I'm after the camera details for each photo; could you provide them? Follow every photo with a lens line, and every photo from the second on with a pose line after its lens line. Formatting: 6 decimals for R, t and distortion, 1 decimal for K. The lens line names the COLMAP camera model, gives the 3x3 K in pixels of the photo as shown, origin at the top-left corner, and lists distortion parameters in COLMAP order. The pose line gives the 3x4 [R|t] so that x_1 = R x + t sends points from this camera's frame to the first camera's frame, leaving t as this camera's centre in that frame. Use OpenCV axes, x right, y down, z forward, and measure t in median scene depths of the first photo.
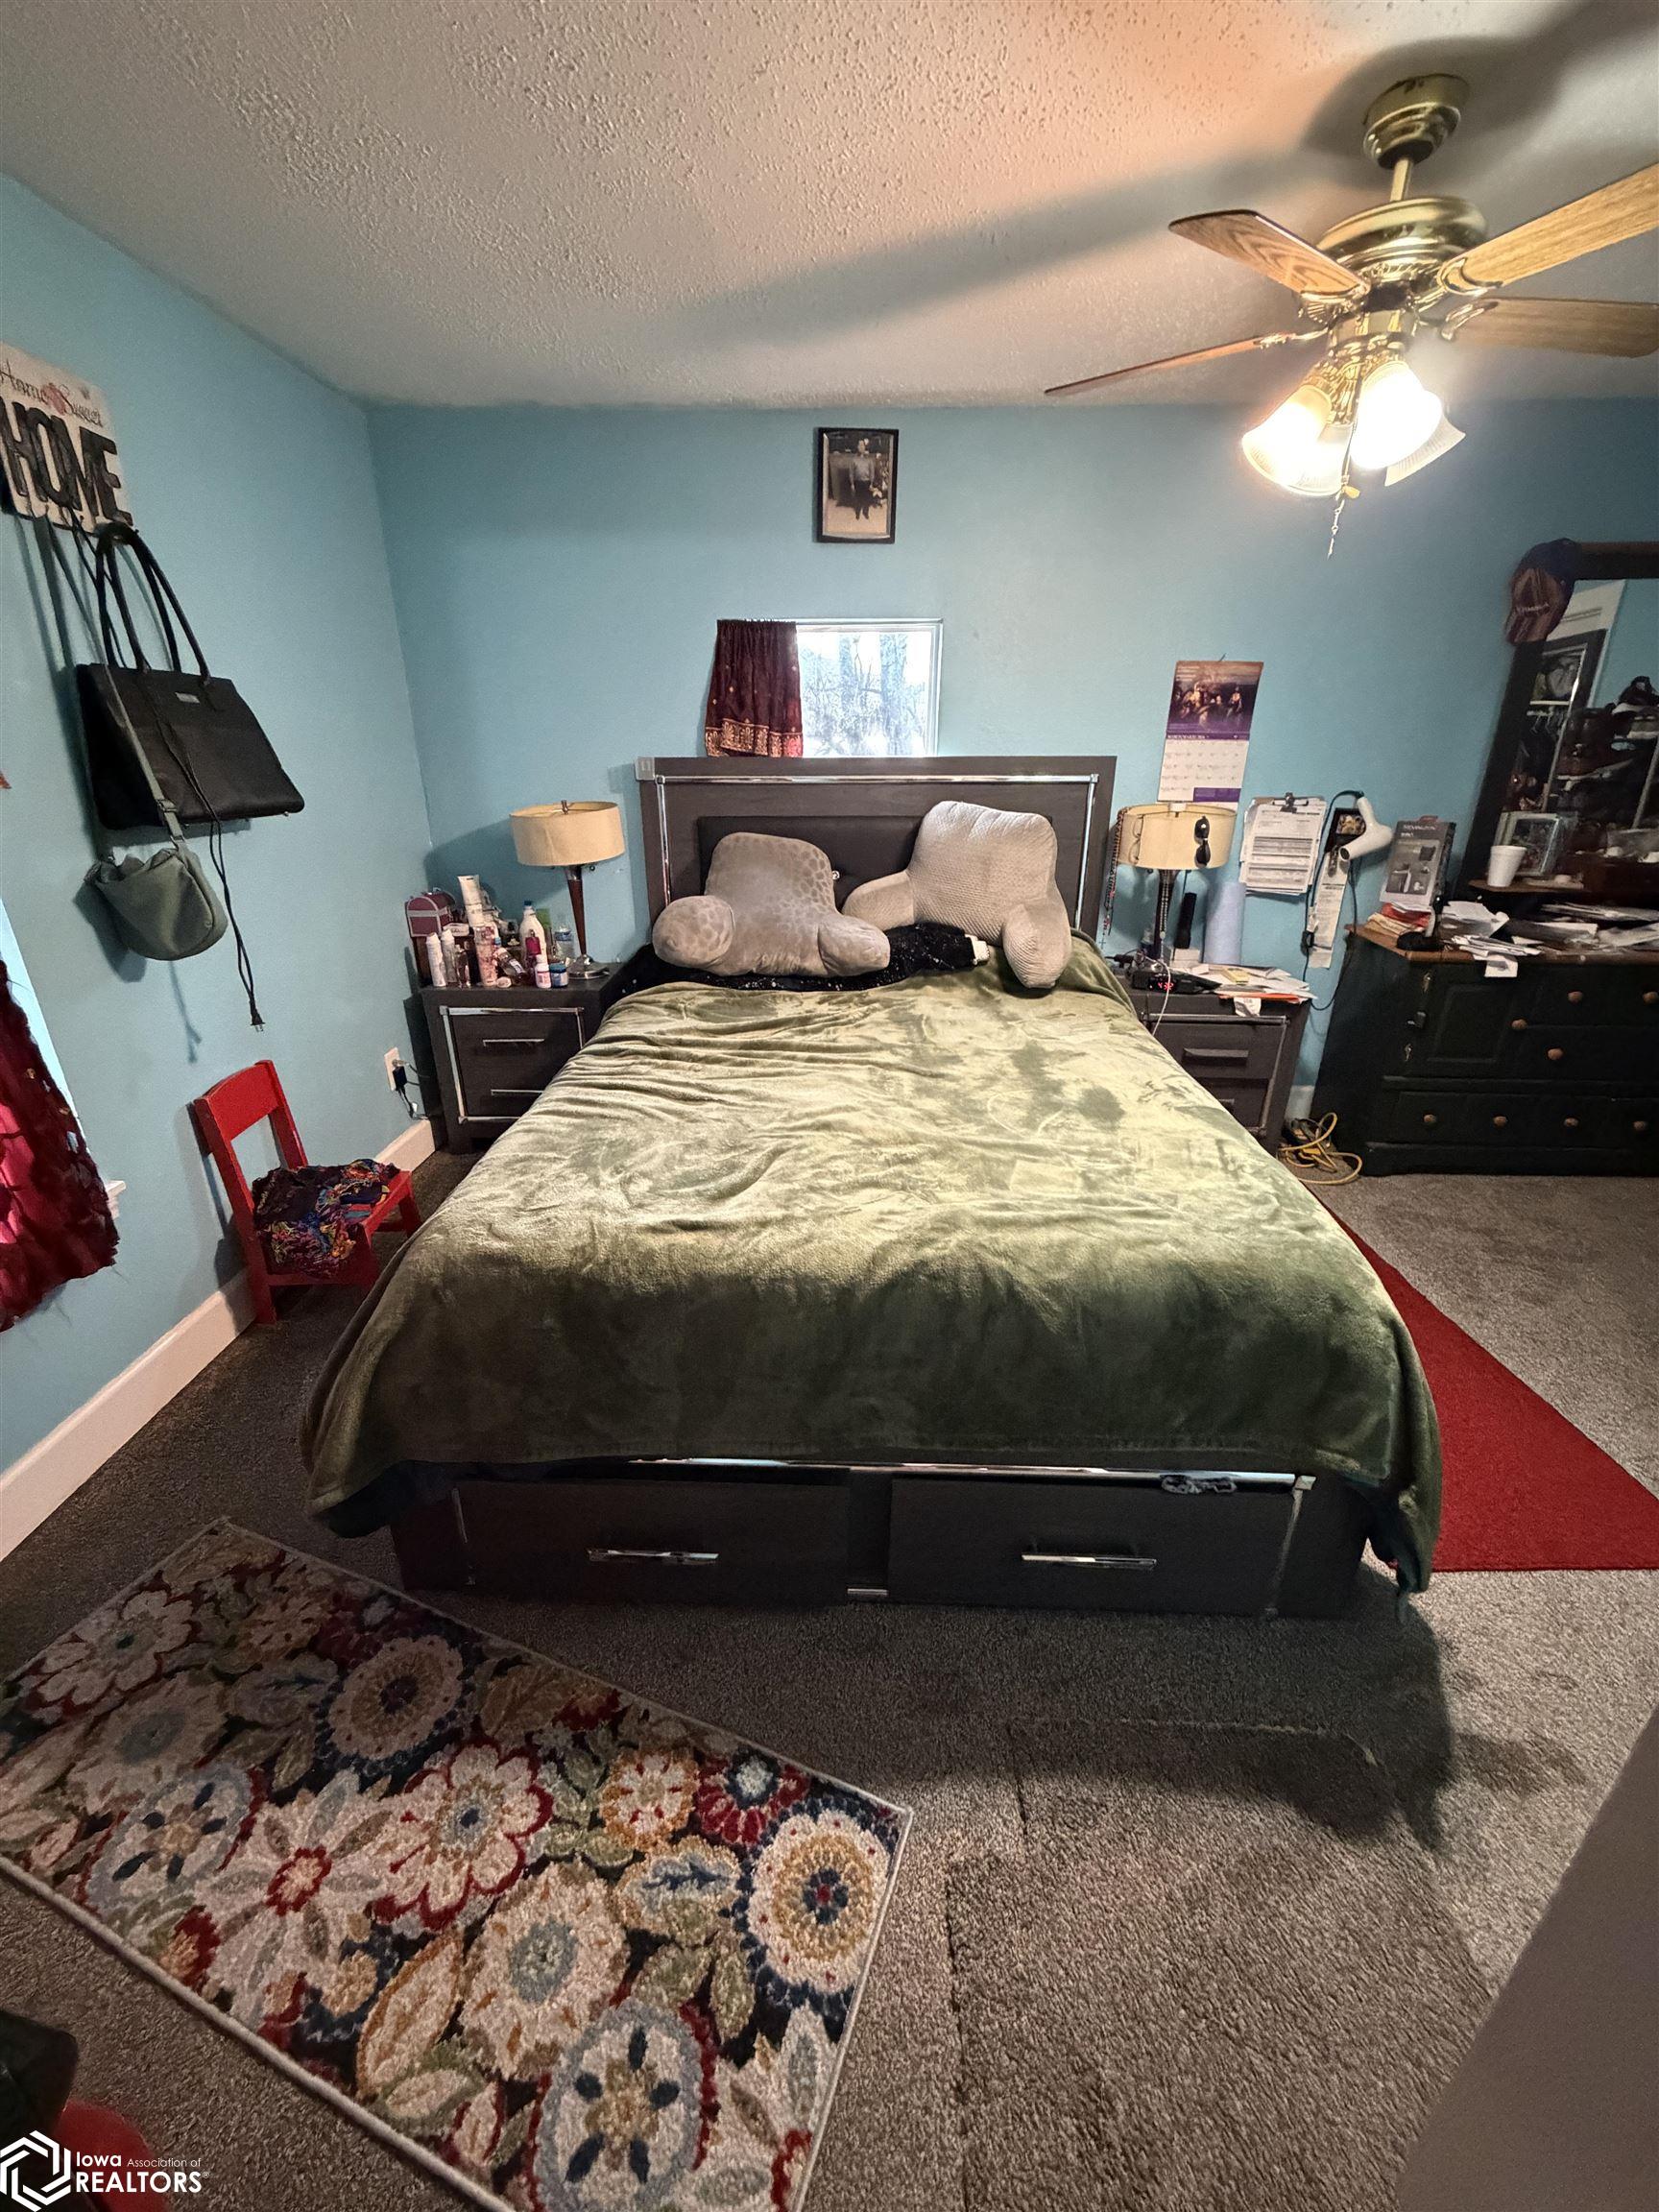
lens RADIAL K [[880.6, 0, 828.0], [0, 880.6, 1097.7], [0, 0, 1]] dist [-0.002270, 0.000791]
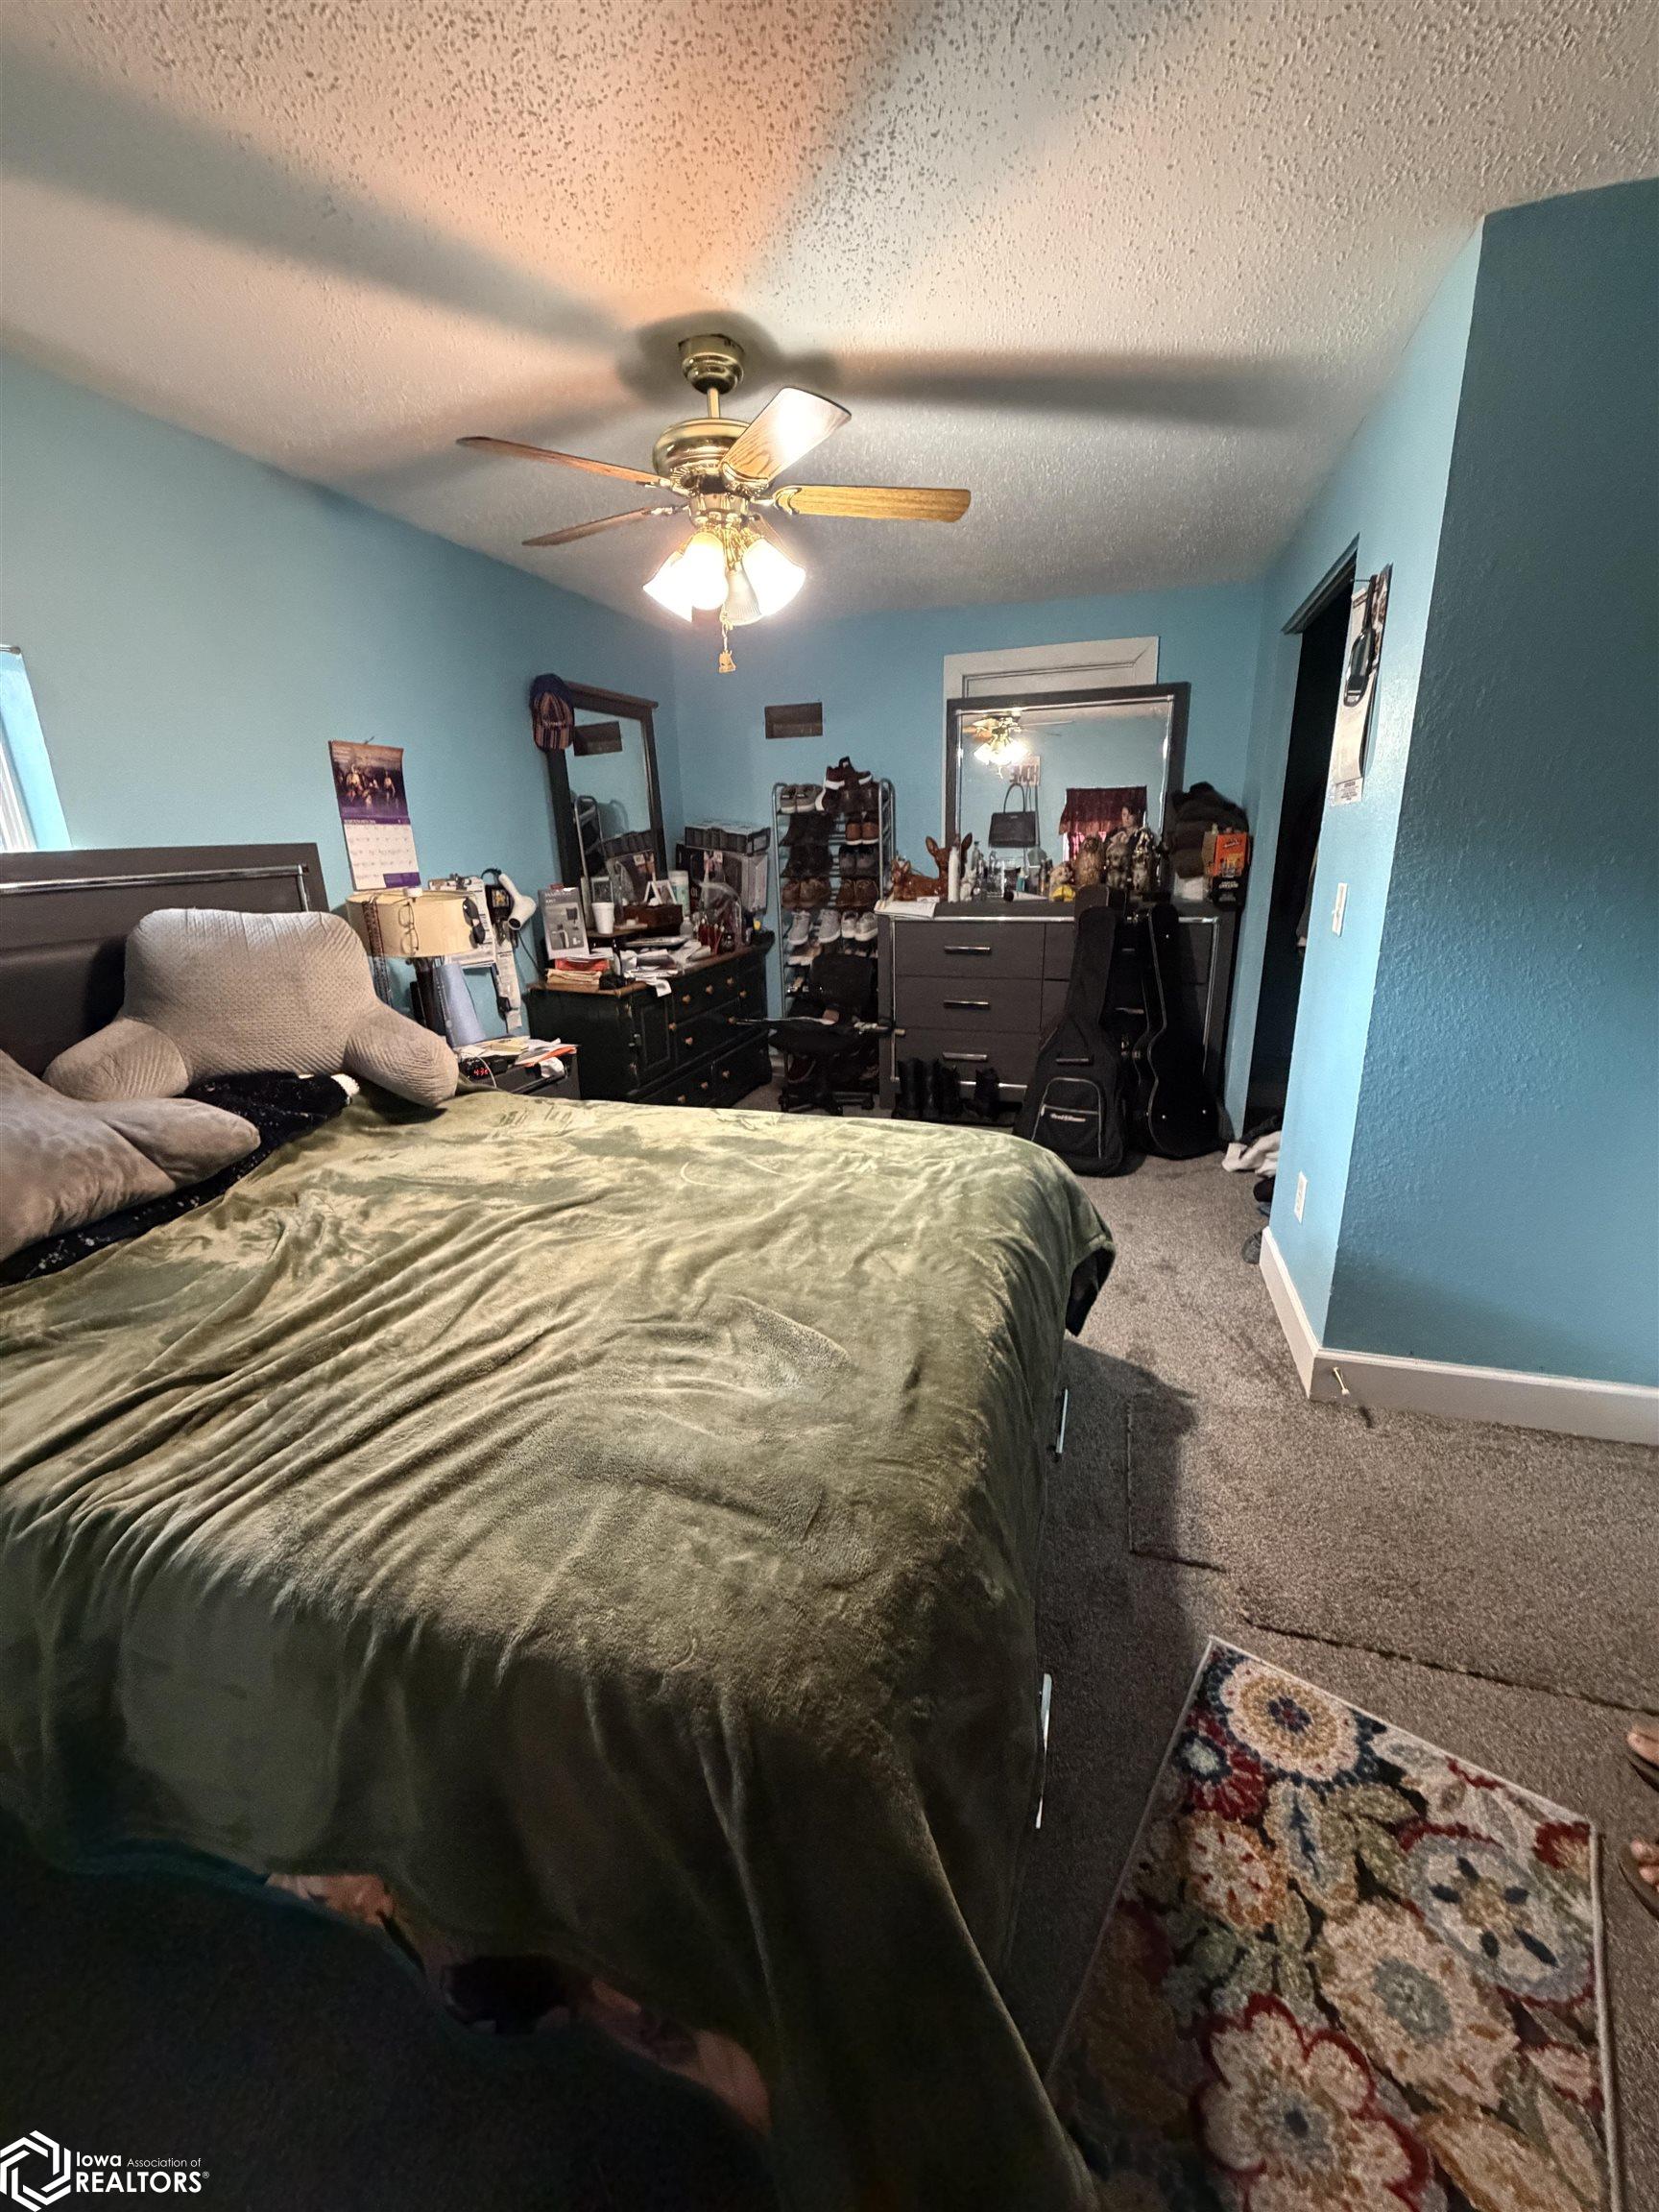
lens RADIAL K [[880.6, 0, 828.0], [0, 880.6, 1097.7], [0, 0, 1]] dist [-0.002270, 0.000791]
pose [[0.265362, -0.287140, 0.920399, -0.895069], [0.382094, 0.907778, 0.173040, -0.271224], [-0.885205, 0.305760, 0.350604, 0.753194]]
